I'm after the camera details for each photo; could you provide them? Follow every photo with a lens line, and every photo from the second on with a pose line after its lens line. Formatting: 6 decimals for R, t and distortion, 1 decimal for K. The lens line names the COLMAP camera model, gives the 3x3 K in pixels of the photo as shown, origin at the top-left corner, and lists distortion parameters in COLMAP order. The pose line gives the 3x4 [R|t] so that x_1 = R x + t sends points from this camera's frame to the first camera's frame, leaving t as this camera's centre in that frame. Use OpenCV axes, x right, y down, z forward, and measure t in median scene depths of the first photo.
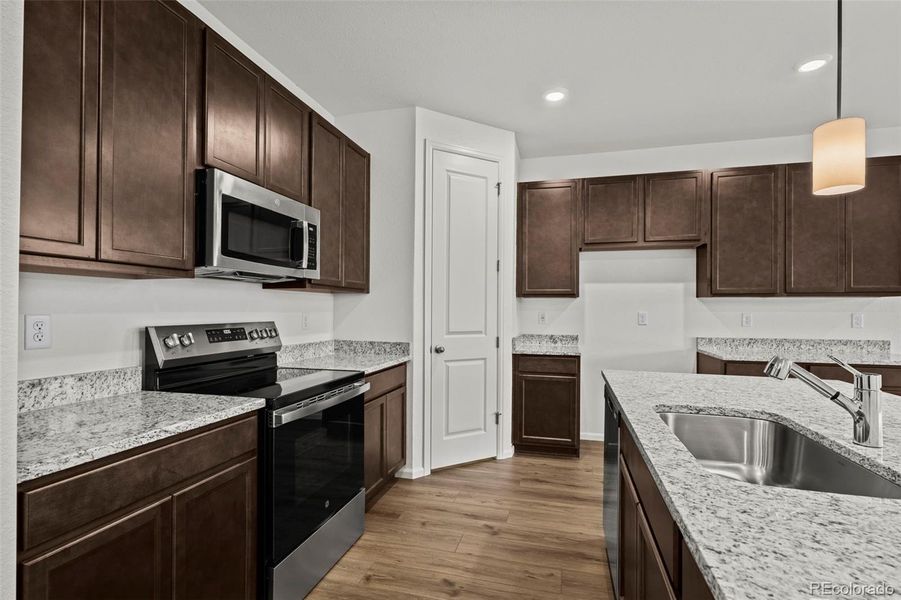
lens RADIAL K [[423.2, 0, 447.4], [0, 423.2, 307.6], [0, 0, 1]] dist [-0.000650, -0.000378]
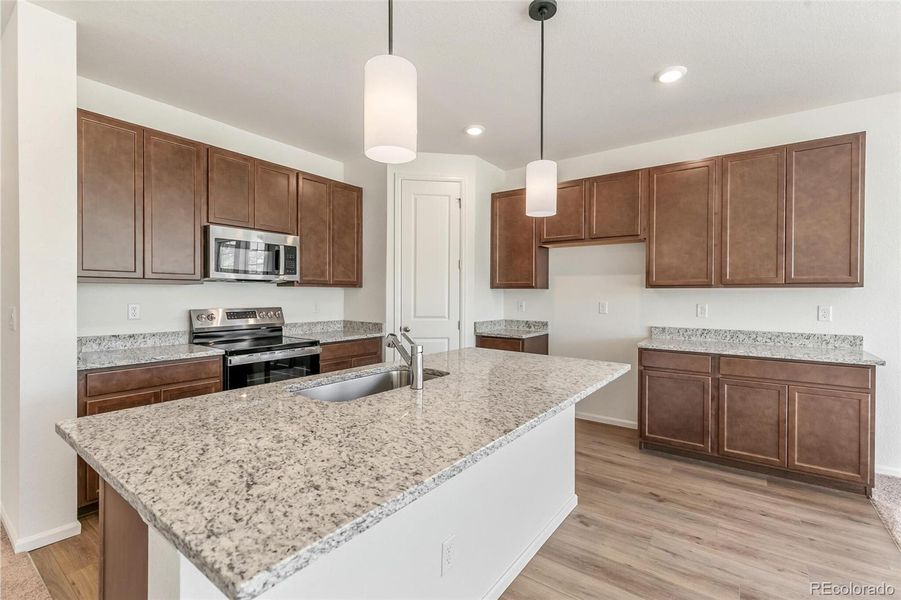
lens RADIAL K [[396.1, 0, 439.5], [0, 396.1, 298.1], [0, 0, 1]] dist [-0.005894, 0.000461]
pose [[0.926725, 0.003641, -0.375724, 0.533003], [0.001522, 0.999908, 0.013445, -0.015892], [0.375738, -0.013031, 0.926634, -0.117308]]
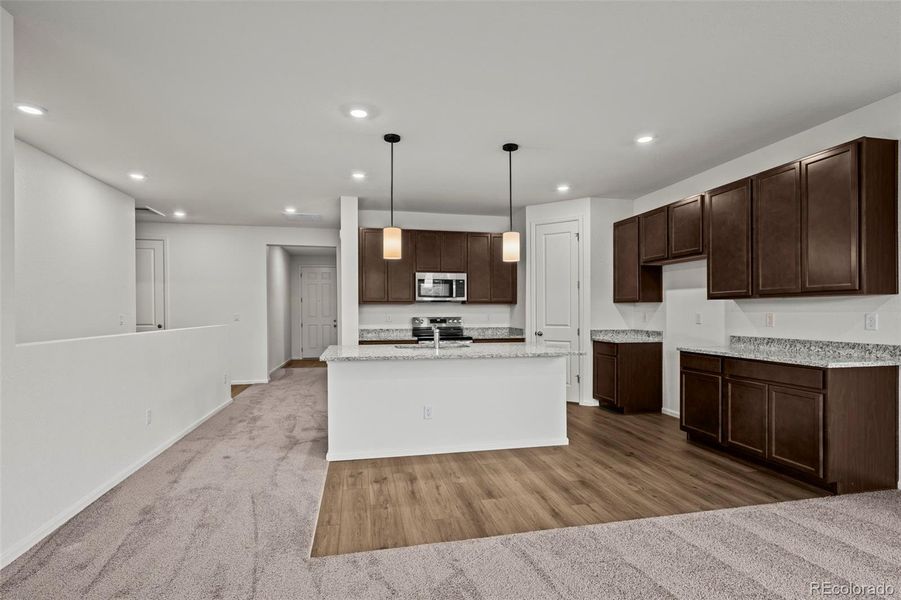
lens RADIAL K [[423.2, 0, 448.1], [0, 423.2, 308.5], [0, 0, 1]] dist [-0.000650, -0.000378]
pose [[0.453971, -0.013123, -0.890920, 1.404636], [0.009209, 0.999907, -0.010036, 0.004260], [0.890969, -0.003648, 0.454050, -0.185696]]
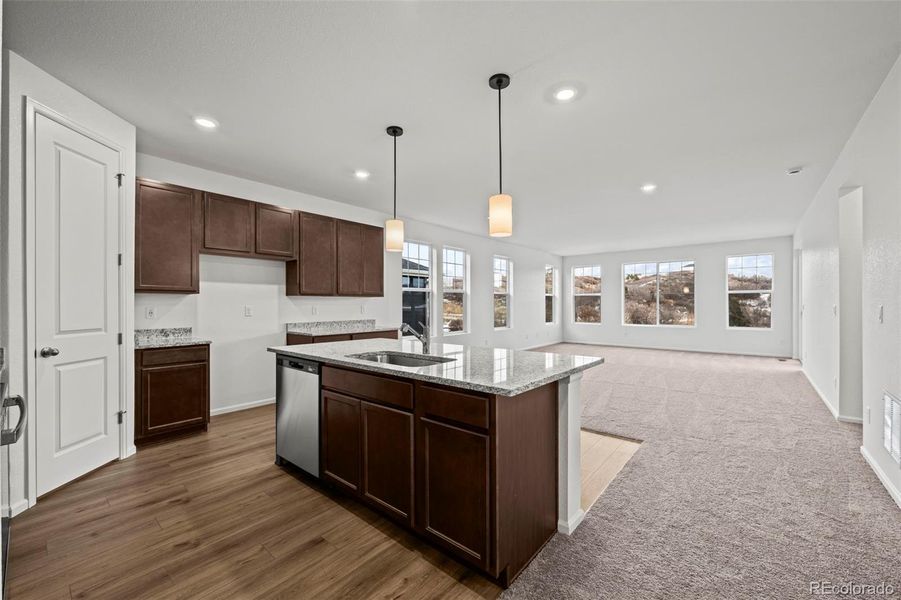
lens RADIAL K [[362.5, 0, 456.2], [0, 362.5, 305.9], [0, 0, 1]] dist [0.000600, 0.000167]
pose [[0.416627, -0.009281, 0.909030, -0.329925], [0.001453, 0.999953, 0.009543, -0.000173], [-0.909076, -0.002655, 0.416621, -0.044197]]
